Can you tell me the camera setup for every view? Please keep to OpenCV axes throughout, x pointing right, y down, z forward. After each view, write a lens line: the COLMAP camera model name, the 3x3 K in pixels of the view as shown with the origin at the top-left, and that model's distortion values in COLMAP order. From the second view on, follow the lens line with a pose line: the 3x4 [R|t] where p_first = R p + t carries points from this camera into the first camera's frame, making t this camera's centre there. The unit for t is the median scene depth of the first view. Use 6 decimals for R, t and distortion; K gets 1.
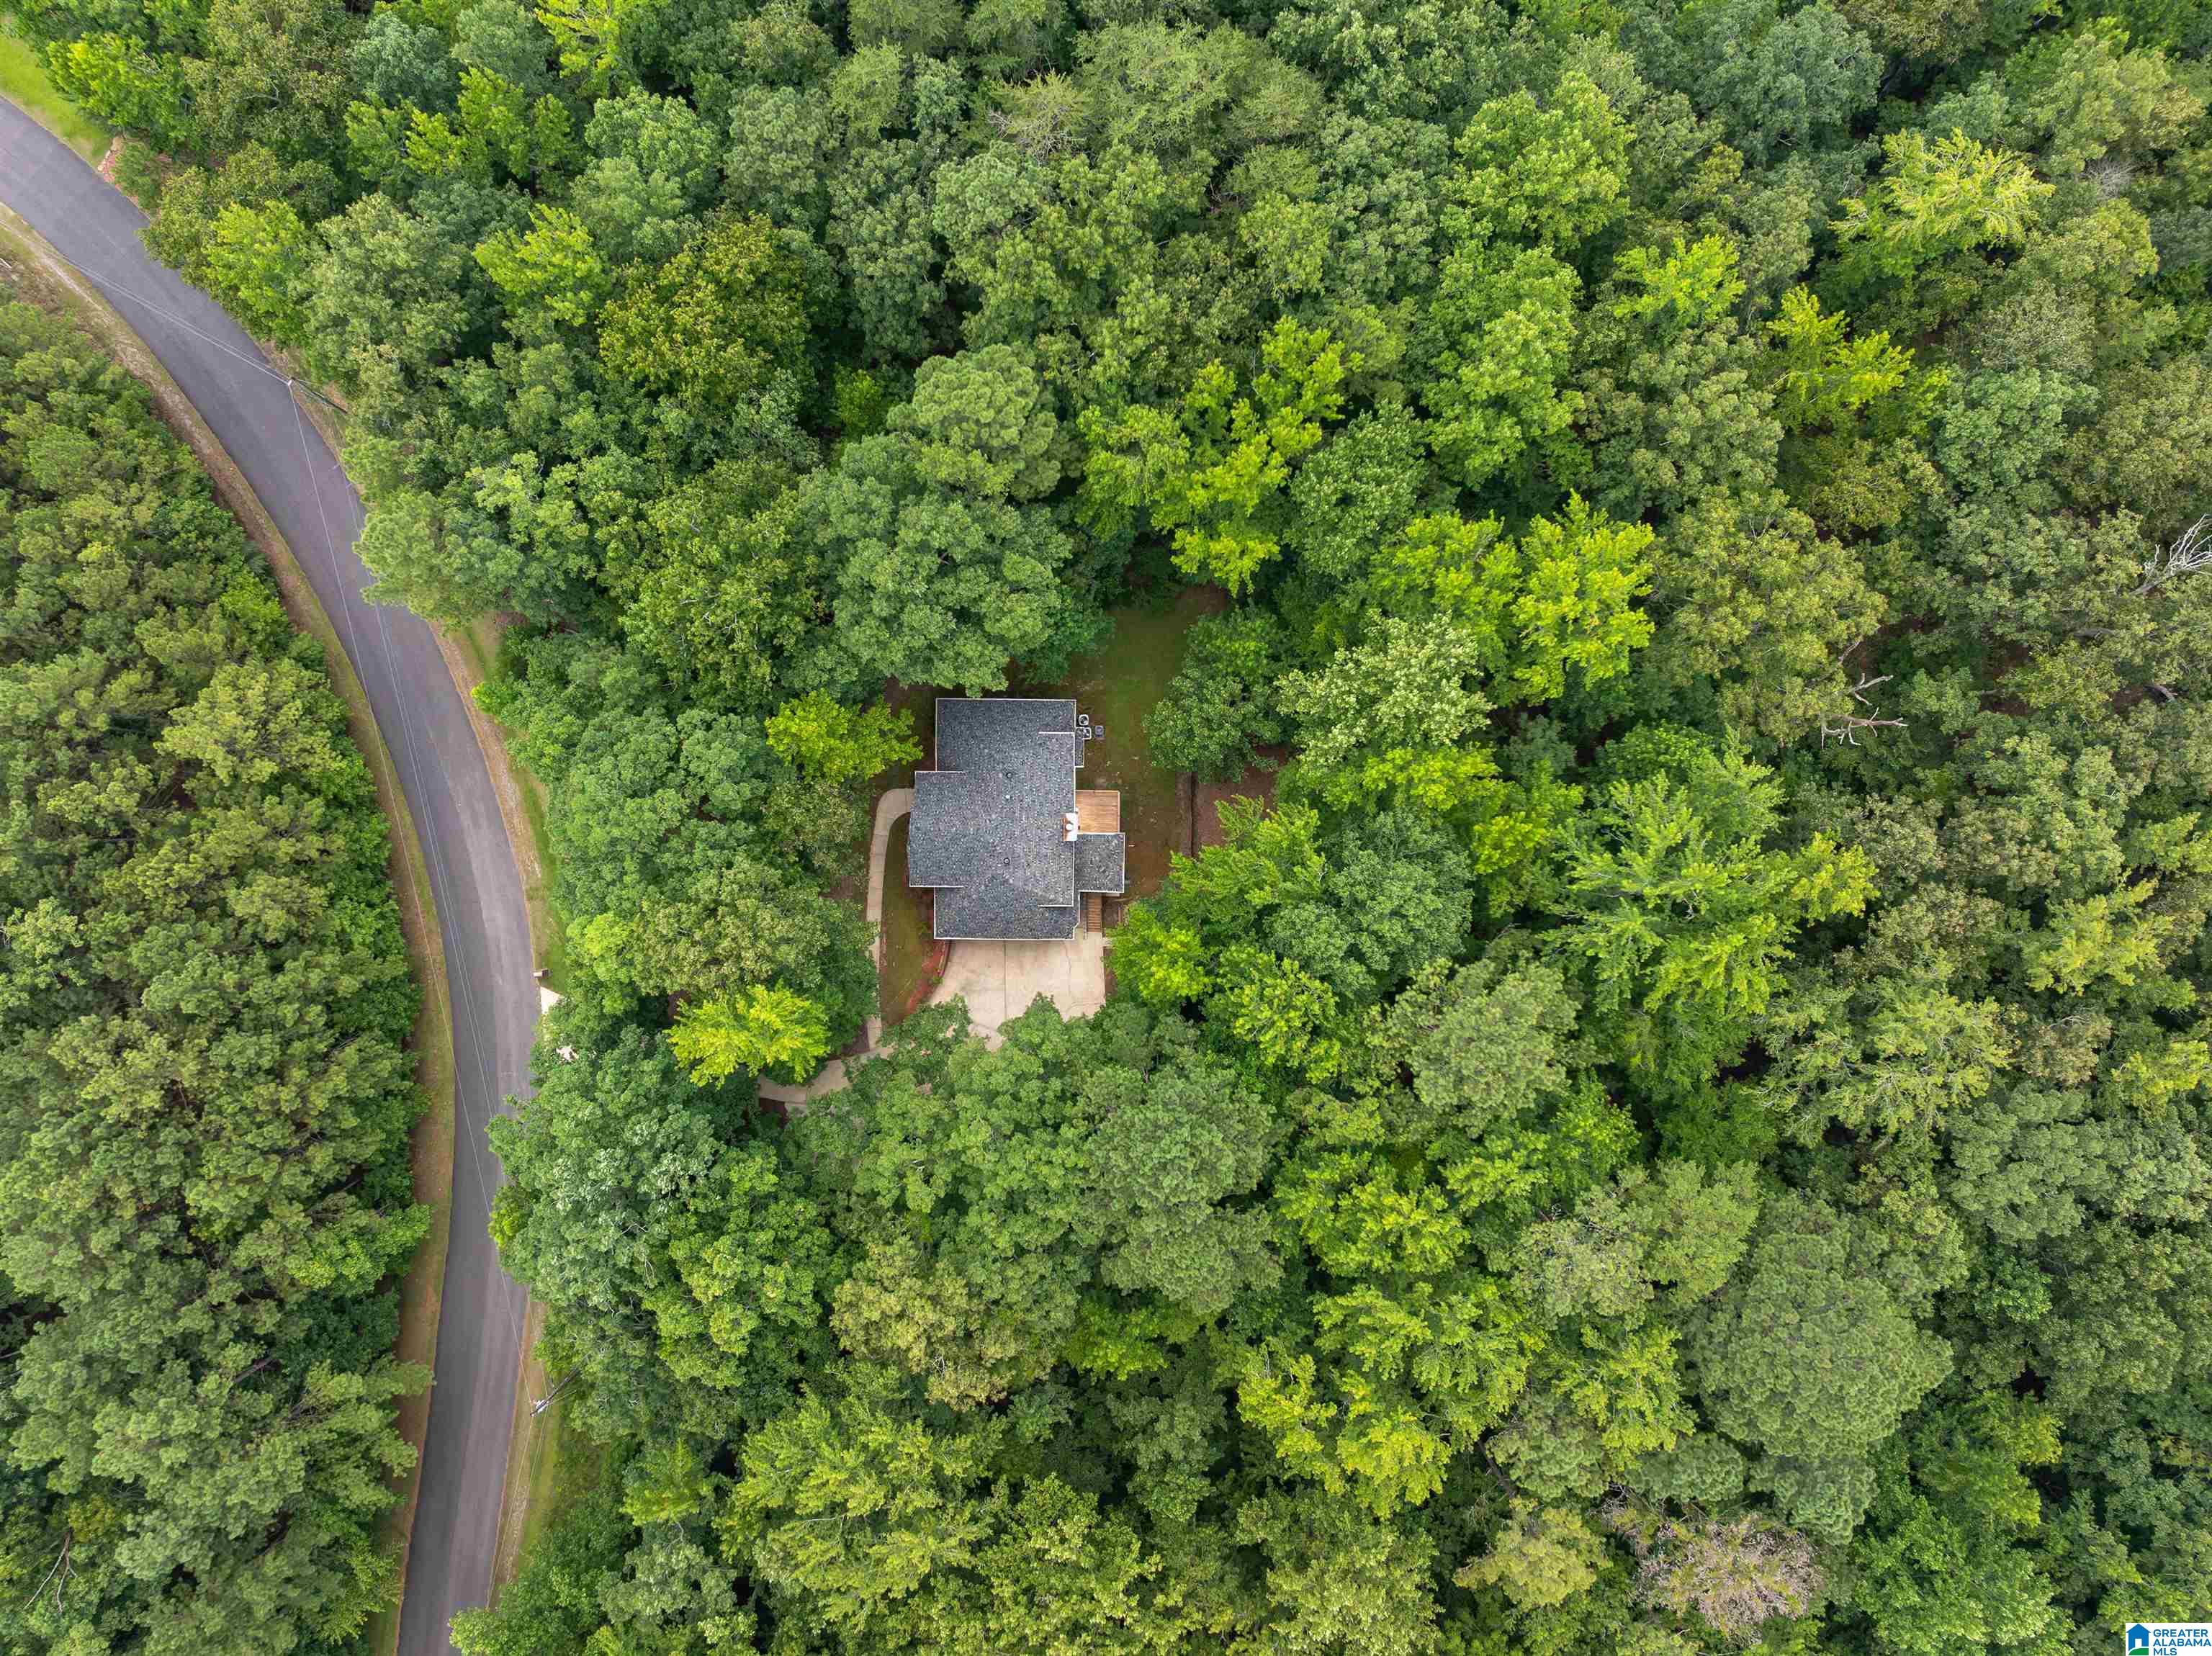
lens RADIAL K [[1548.9, 0, 1106.0], [0, 1548.9, 828.0], [0, 0, 1]] dist [-0.001853, -0.003465]
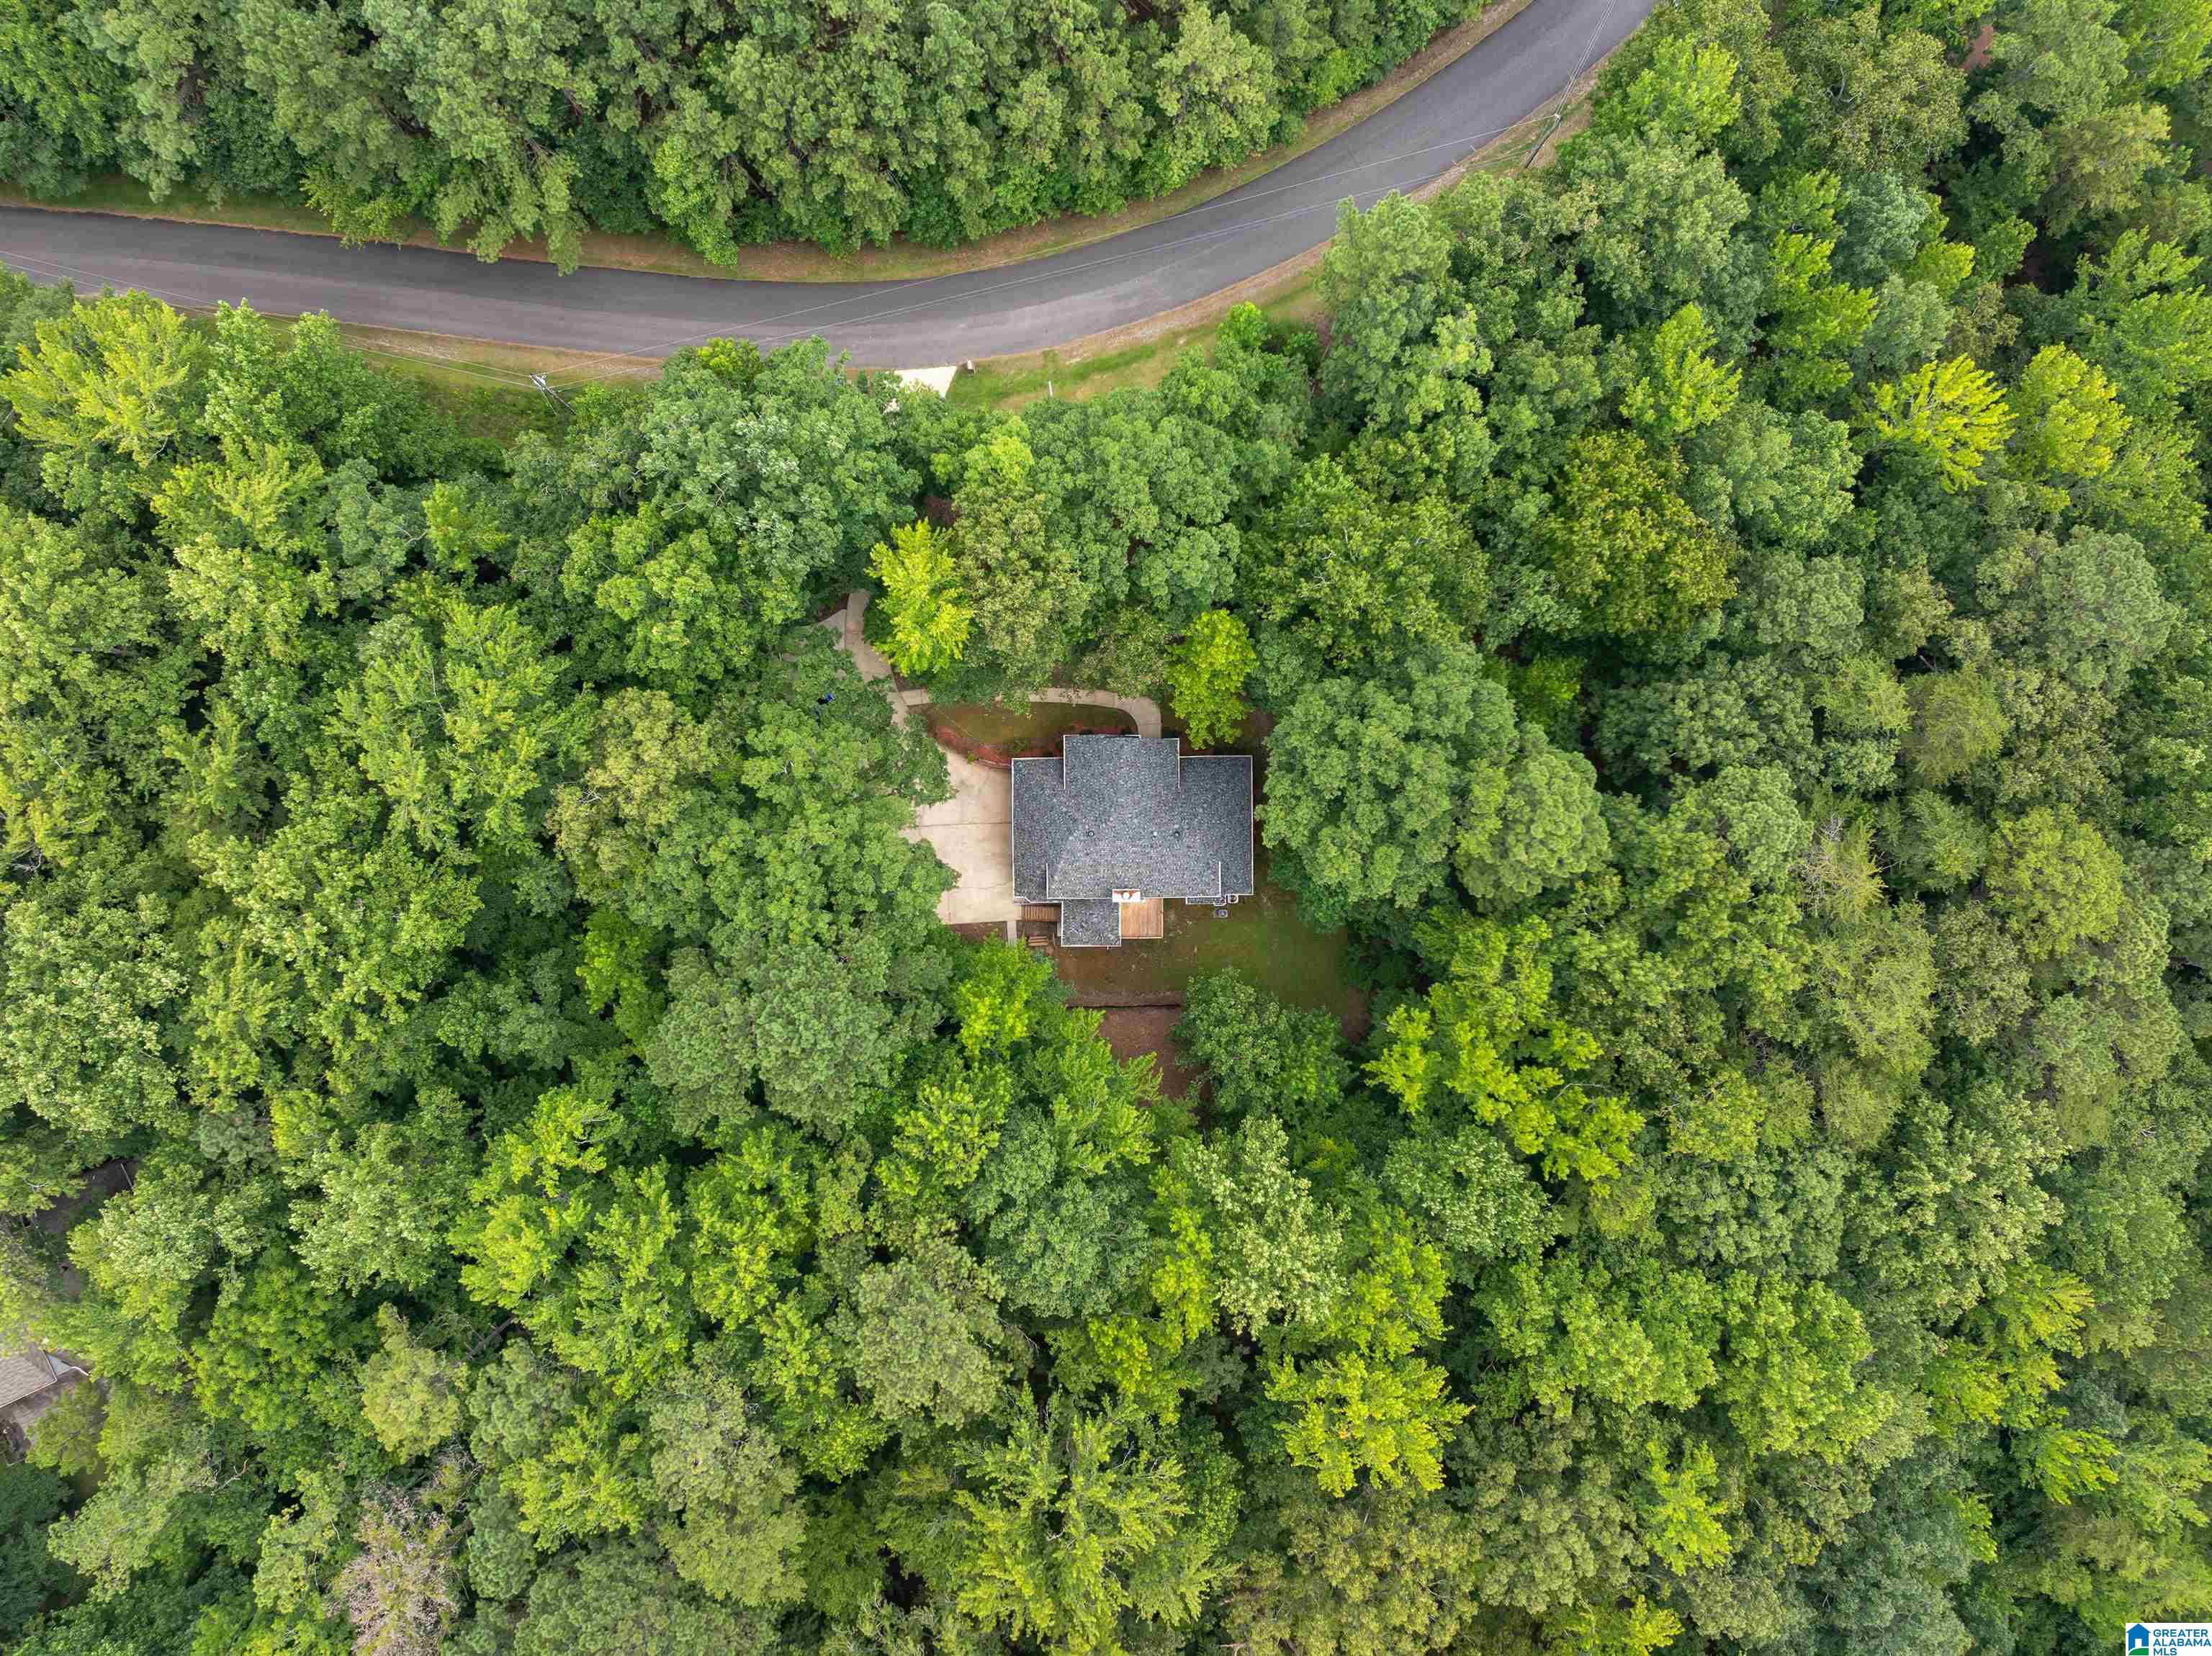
lens RADIAL K [[1548.9, 0, 1106.0], [0, 1548.9, 828.0], [0, 0, 1]] dist [-0.001853, -0.003465]
pose [[0.018489, 0.999829, 0.000567, -0.078288], [-0.999791, 0.018483, 0.008738, 0.003163], [0.008726, -0.000729, 0.999962, -0.001979]]
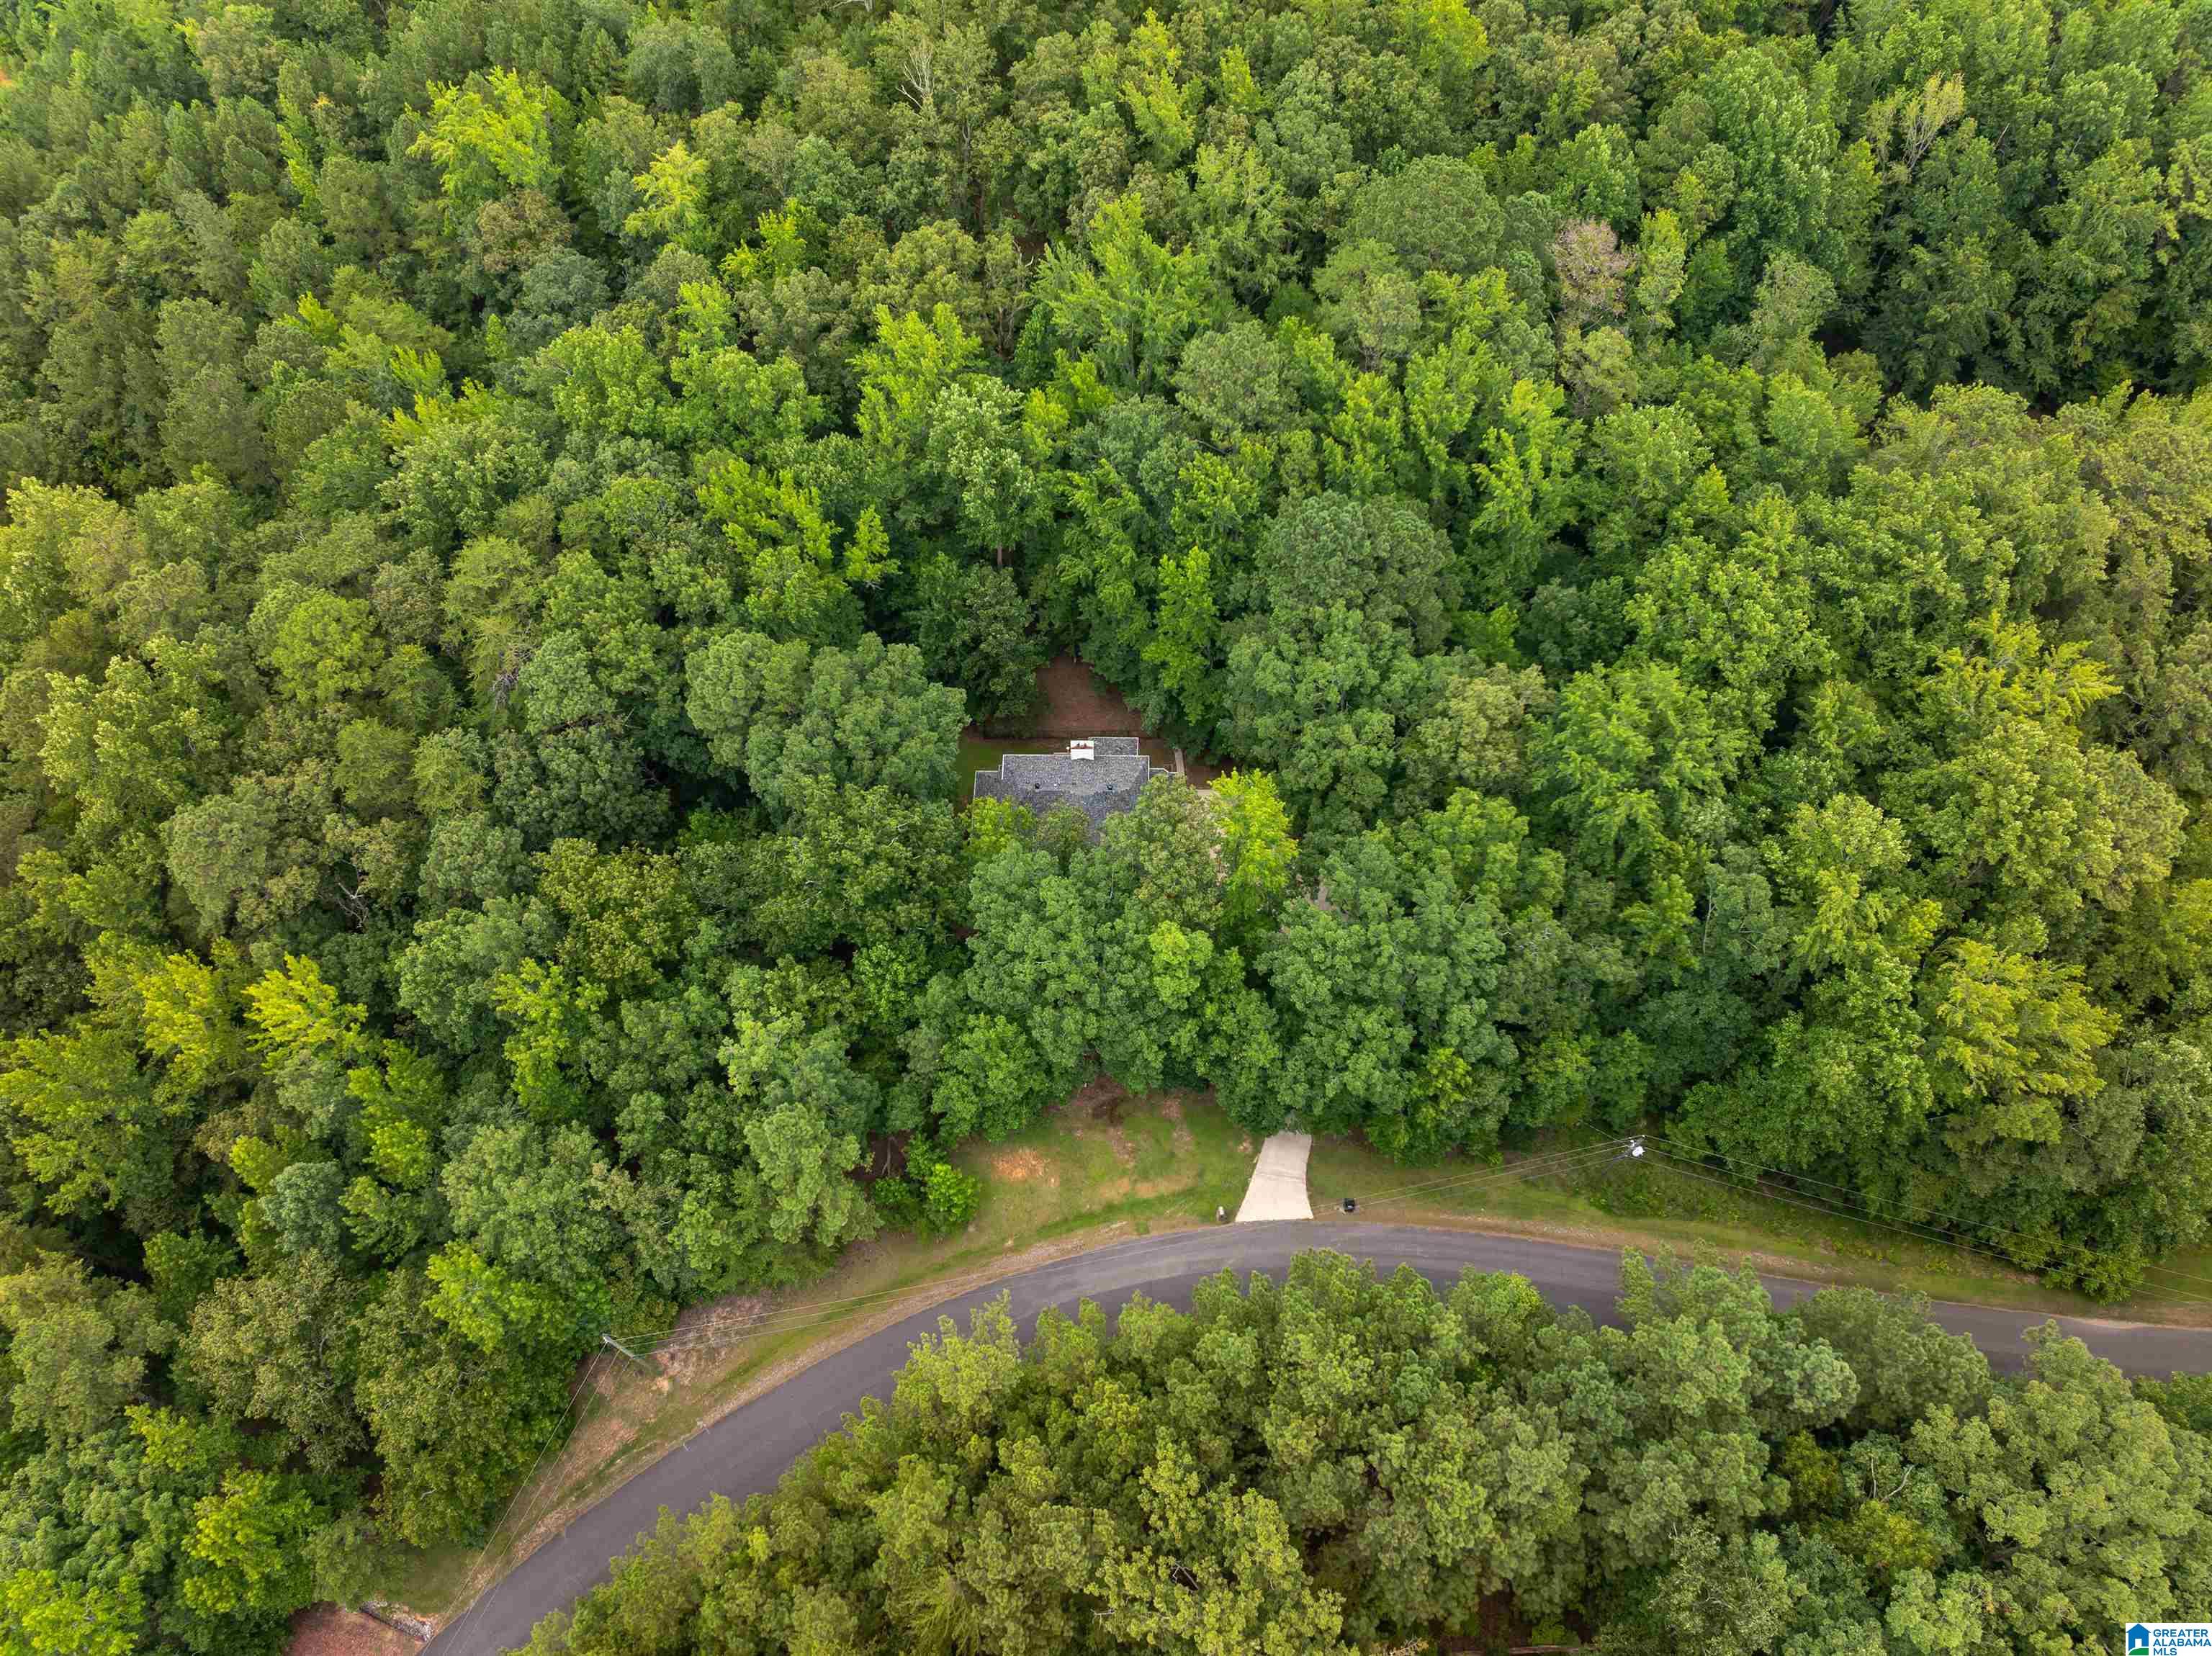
lens RADIAL K [[1548.9, 0, 1106.0], [0, 1548.9, 828.0], [0, 0, 1]] dist [-0.001853, -0.003465]
pose [[0.008043, -0.860758, 0.508950, -0.785998], [0.999965, 0.008126, -0.002060, 0.025561], [-0.002363, 0.508949, 0.860794, 0.004294]]
